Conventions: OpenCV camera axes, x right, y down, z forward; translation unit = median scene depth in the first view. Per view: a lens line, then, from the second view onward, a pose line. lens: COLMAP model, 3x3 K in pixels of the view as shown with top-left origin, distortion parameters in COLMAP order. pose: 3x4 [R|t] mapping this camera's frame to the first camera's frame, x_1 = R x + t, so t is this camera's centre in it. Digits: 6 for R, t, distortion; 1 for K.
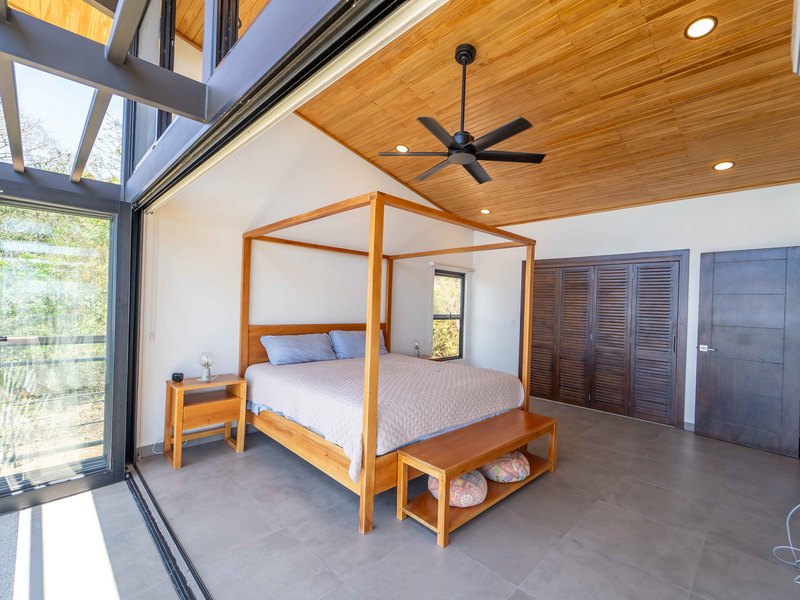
lens RADIAL K [[365.7, 0, 403.3], [0, 365.7, 301.1], [0, 0, 1]] dist [0.004112, -0.001356]
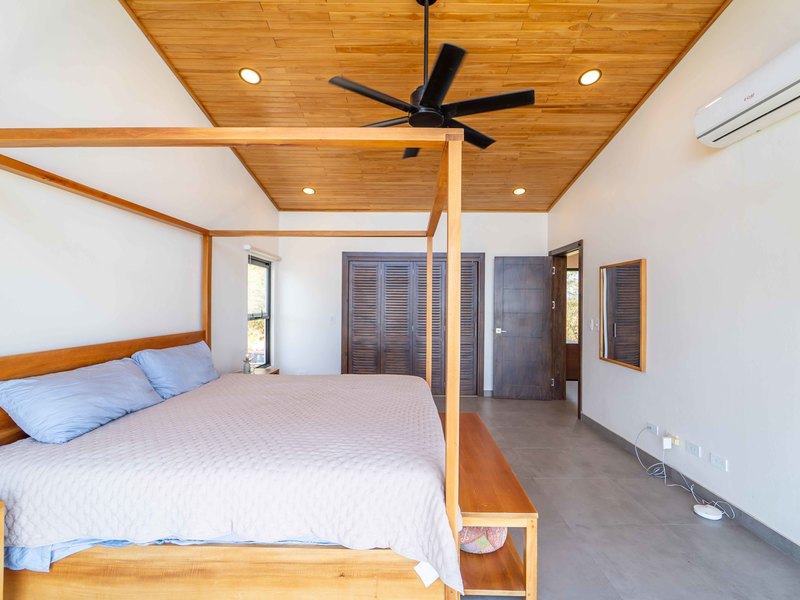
lens RADIAL K [[365.7, 0, 401.3], [0, 365.7, 301.7], [0, 0, 1]] dist [0.004112, -0.001356]
pose [[0.704922, -0.023038, 0.708911, -0.327576], [0.008129, 0.999669, 0.024404, -0.007582], [-0.709239, -0.011440, 0.704876, 0.333528]]
